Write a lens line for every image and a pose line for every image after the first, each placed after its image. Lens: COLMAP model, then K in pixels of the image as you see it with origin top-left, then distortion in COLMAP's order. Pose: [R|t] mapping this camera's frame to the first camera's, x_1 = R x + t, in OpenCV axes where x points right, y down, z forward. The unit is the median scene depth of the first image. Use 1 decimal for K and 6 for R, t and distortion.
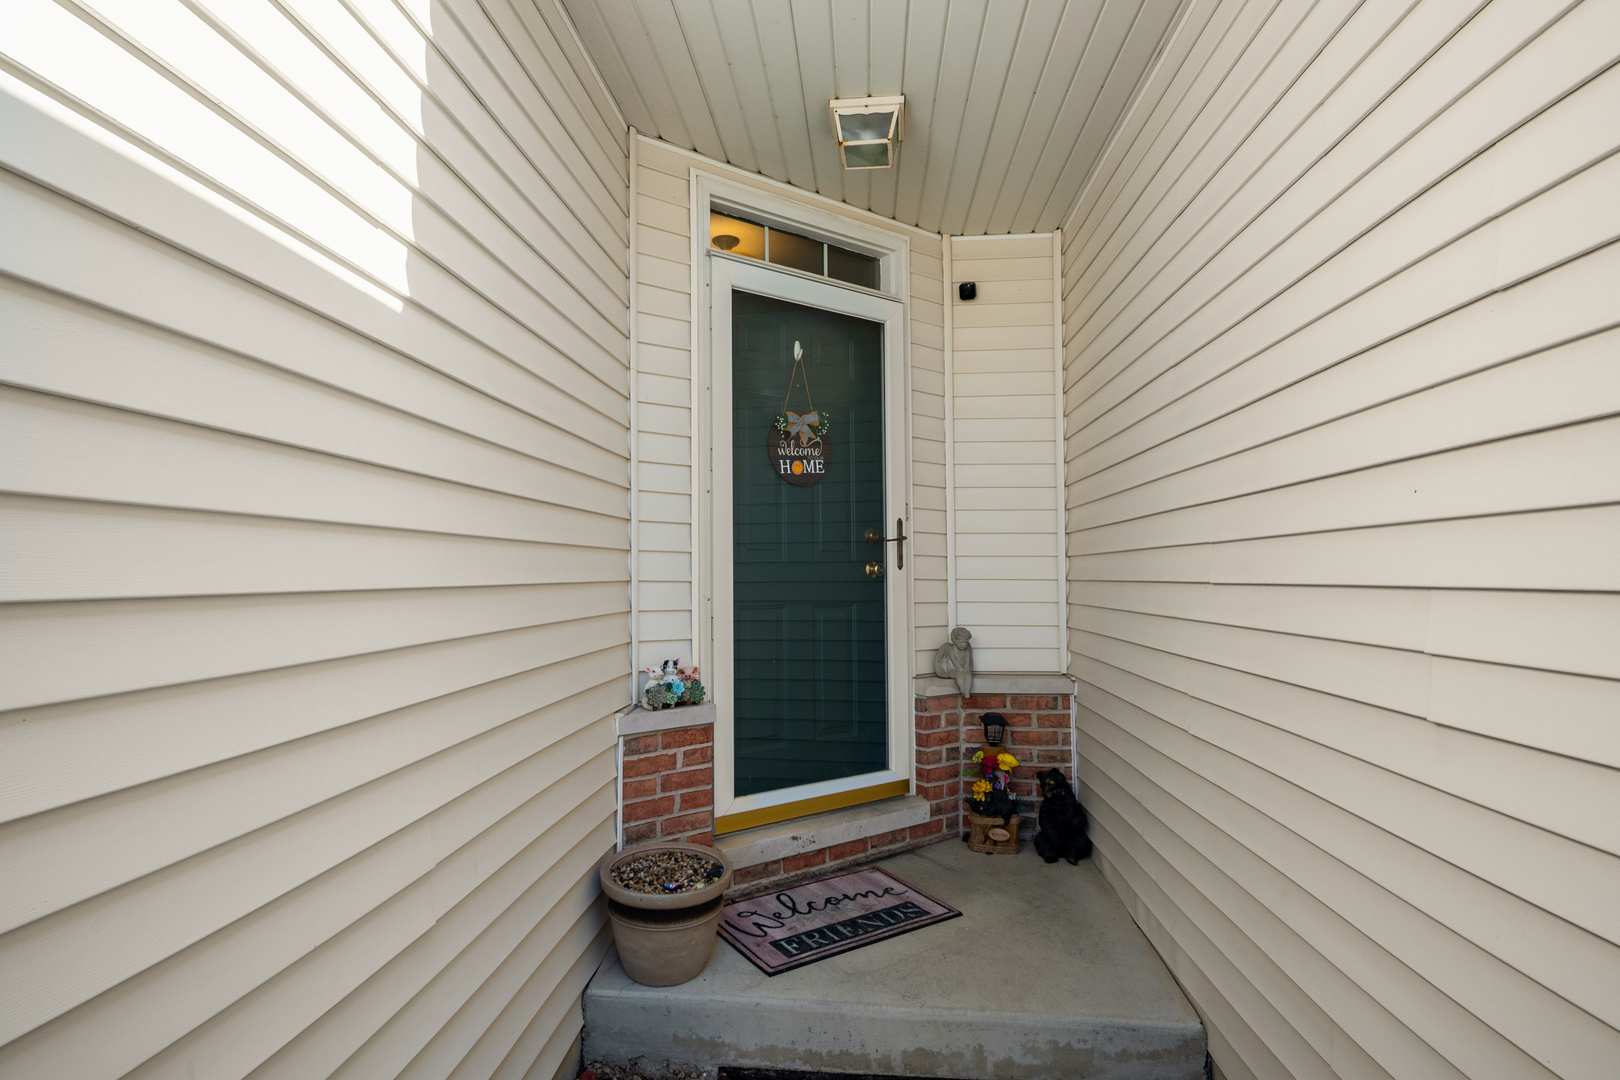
lens RADIAL K [[862.5, 0, 809.7], [0, 862.5, 536.1], [0, 0, 1]] dist [0.007299, -0.008816]
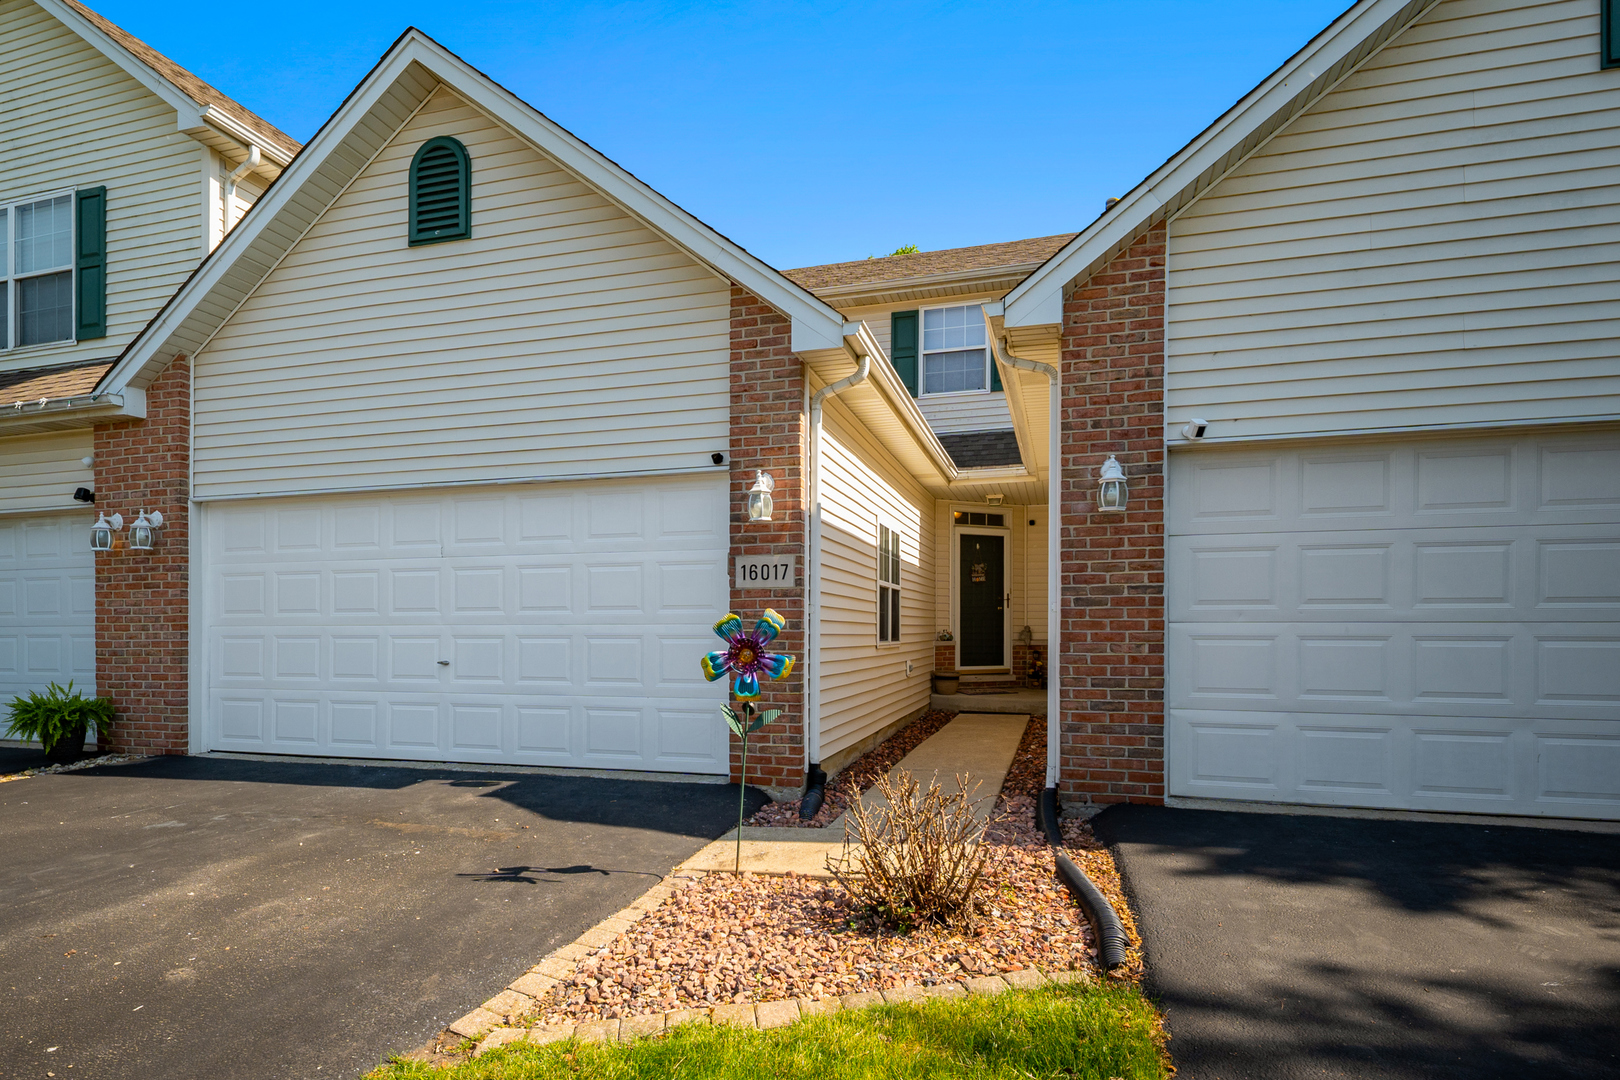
lens RADIAL K [[862.5, 0, 811.1], [0, 862.5, 546.4], [0, 0, 1]] dist [0.007299, -0.008816]
pose [[0.970706, 0.005268, -0.240211, 0.173006], [-0.007521, 0.999936, -0.008462, -0.180009], [0.240151, 0.010021, 0.970684, -2.638230]]
